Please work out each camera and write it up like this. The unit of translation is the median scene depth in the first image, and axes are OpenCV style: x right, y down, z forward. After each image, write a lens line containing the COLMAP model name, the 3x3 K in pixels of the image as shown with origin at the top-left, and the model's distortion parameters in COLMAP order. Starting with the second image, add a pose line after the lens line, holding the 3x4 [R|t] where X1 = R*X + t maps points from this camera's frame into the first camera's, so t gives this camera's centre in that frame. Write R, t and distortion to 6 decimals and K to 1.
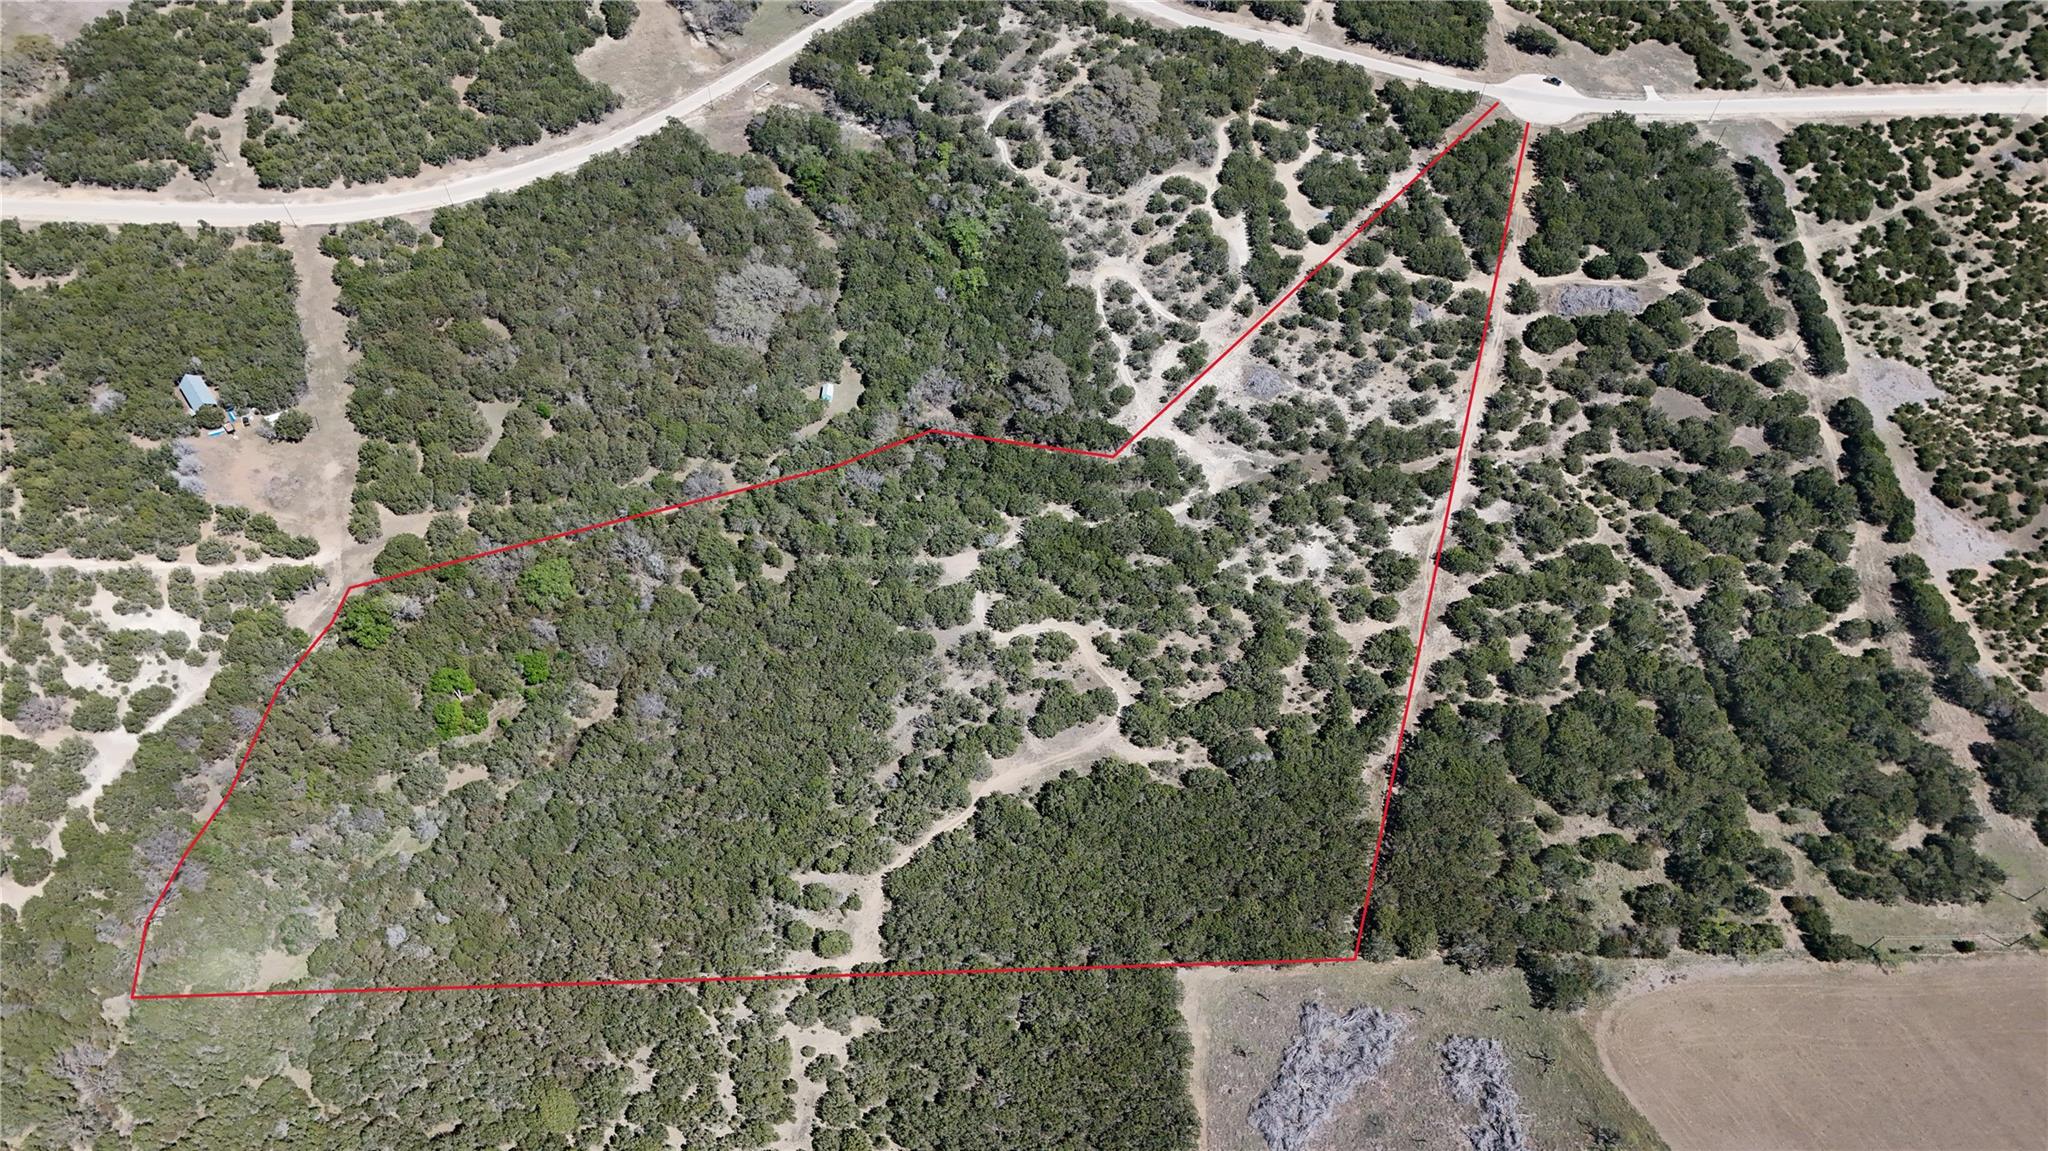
lens RADIAL K [[1510.2, 0, 1024.0], [0, 1510.2, 575.5], [0, 0, 1]] dist [0.113821, -0.178030]
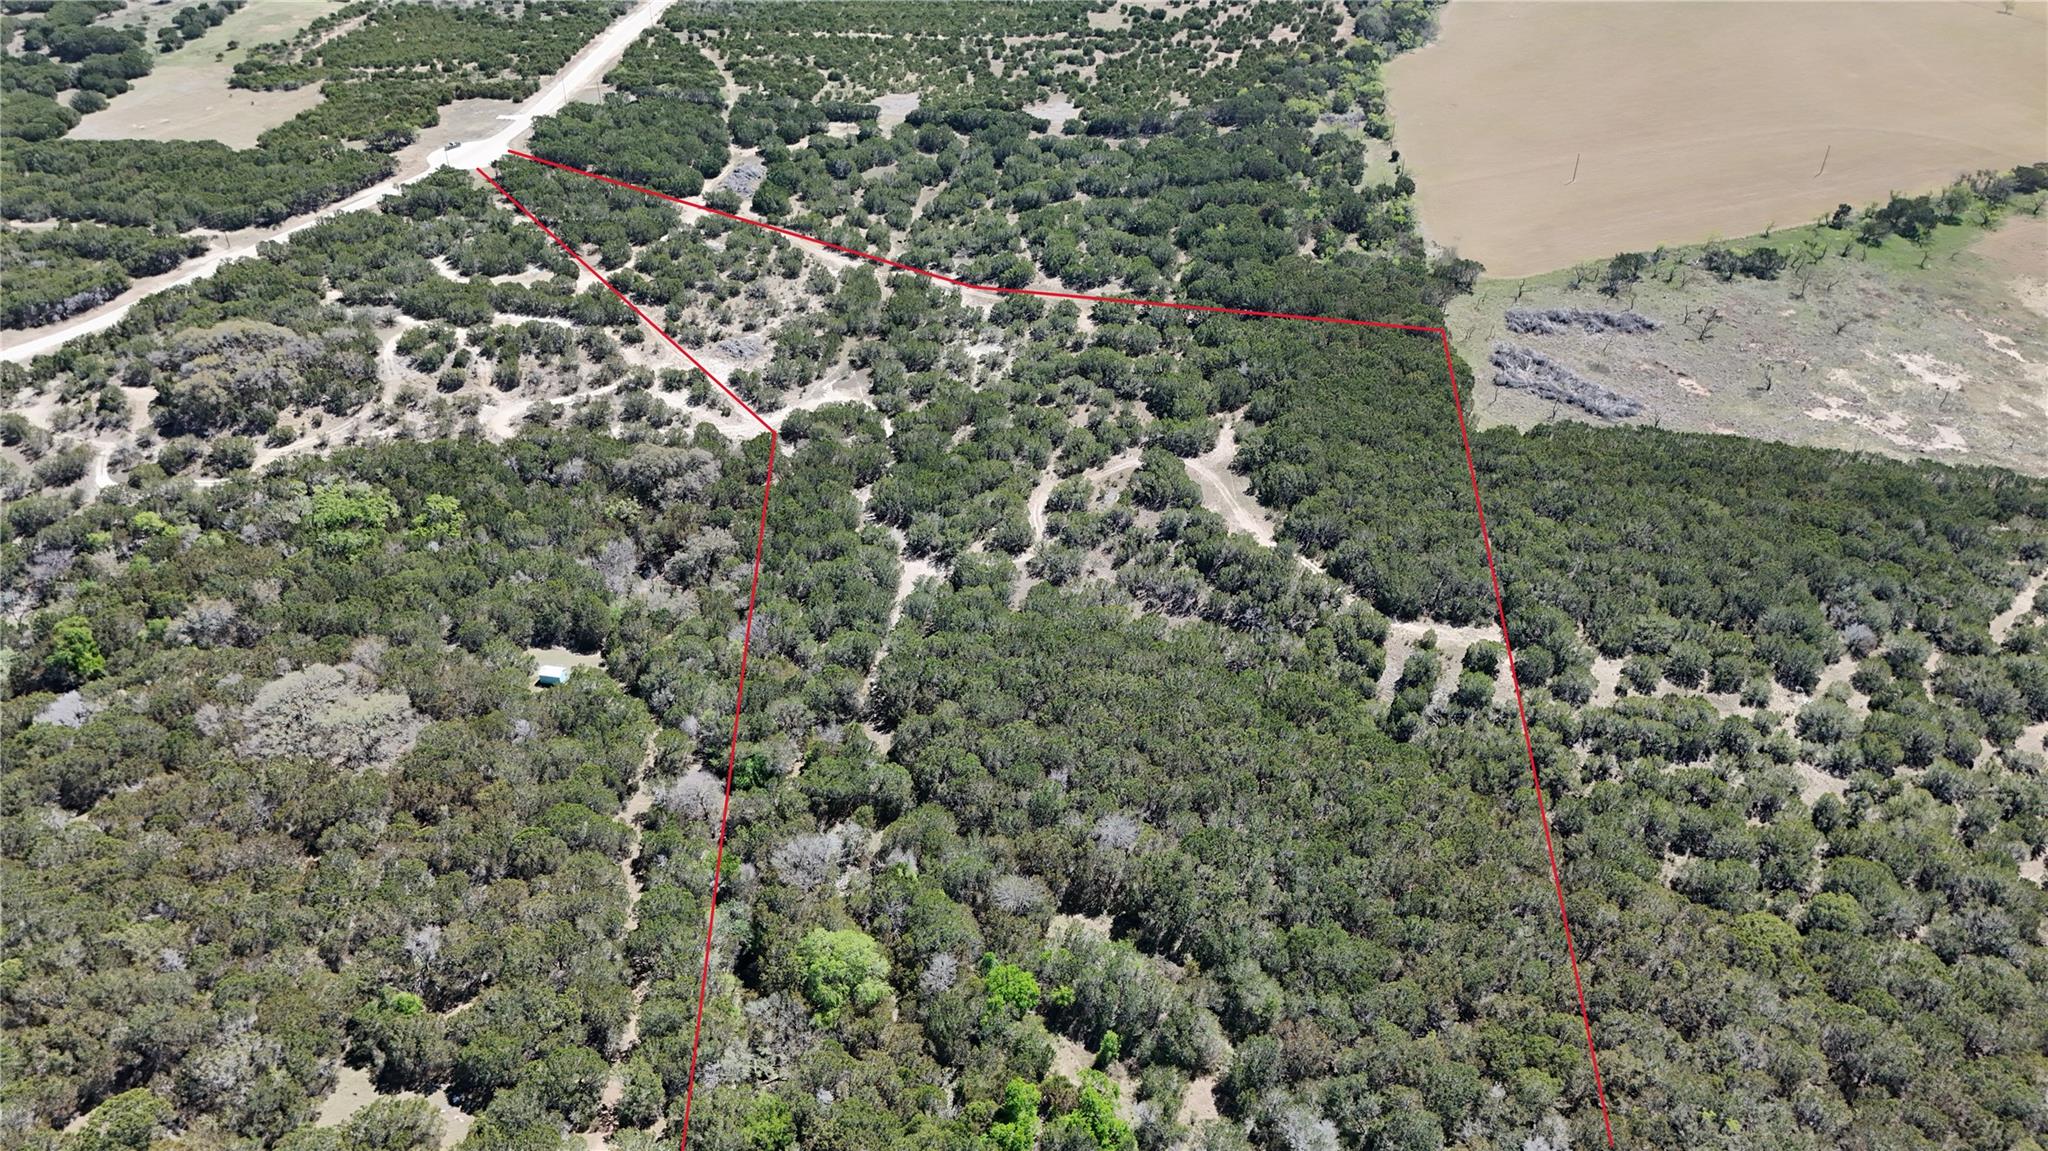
lens RADIAL K [[1510.2, 0, 1024.0], [0, 1510.2, 575.5], [0, 0, 1]] dist [0.113821, -0.178030]
pose [[0.130422, -0.577070, 0.806213, -0.611038], [0.823052, 0.516394, 0.236478, -0.133500], [-0.552788, 0.632714, 0.542308, 0.521110]]
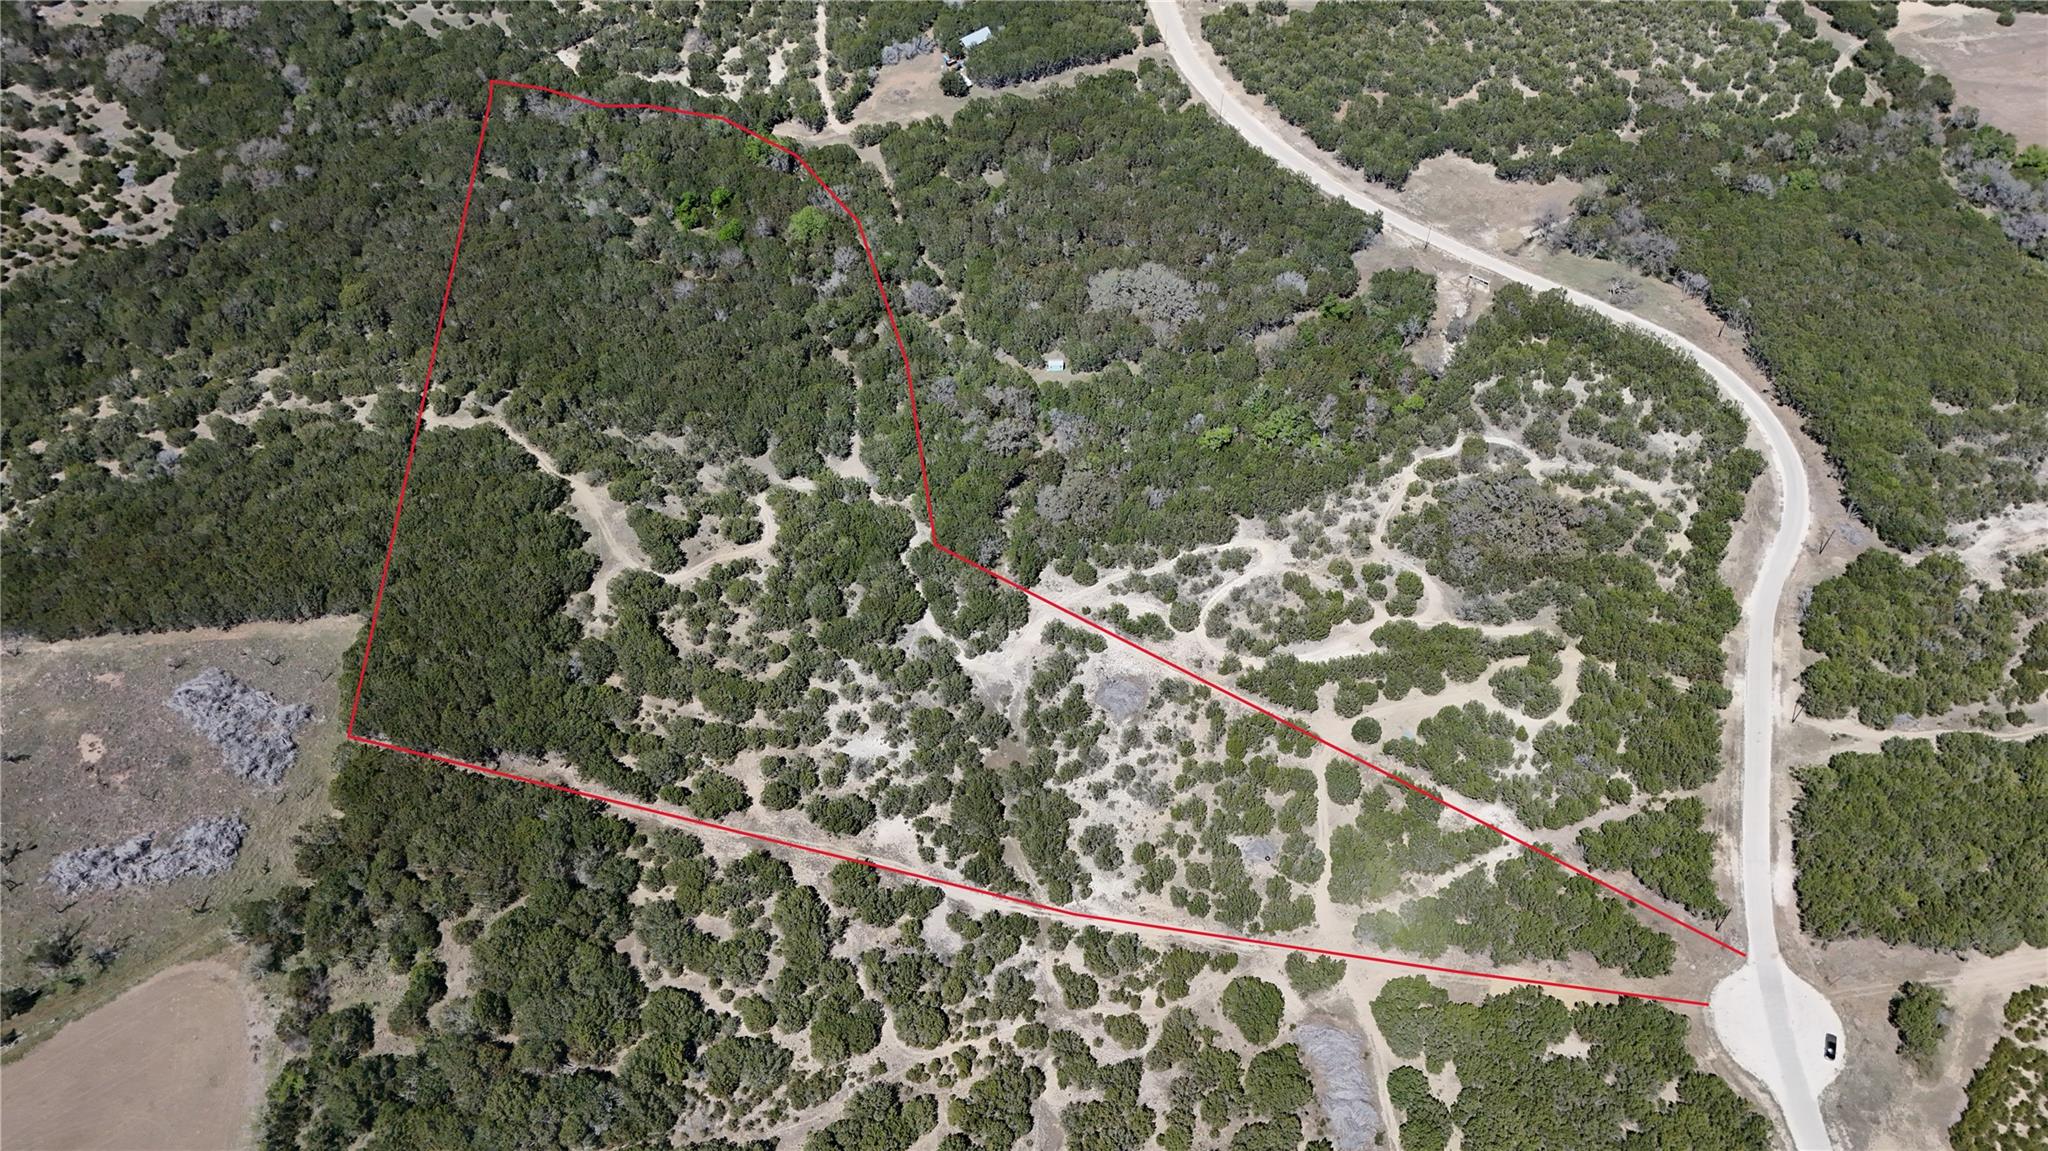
lens RADIAL K [[1510.2, 0, 1024.0], [0, 1510.2, 575.5], [0, 0, 1]] dist [0.113821, -0.178030]
pose [[0.102855, 0.734145, -0.671157, 0.659822], [-0.833244, 0.432099, 0.344957, -0.396879], [0.543255, 0.523757, 0.656165, 0.404788]]
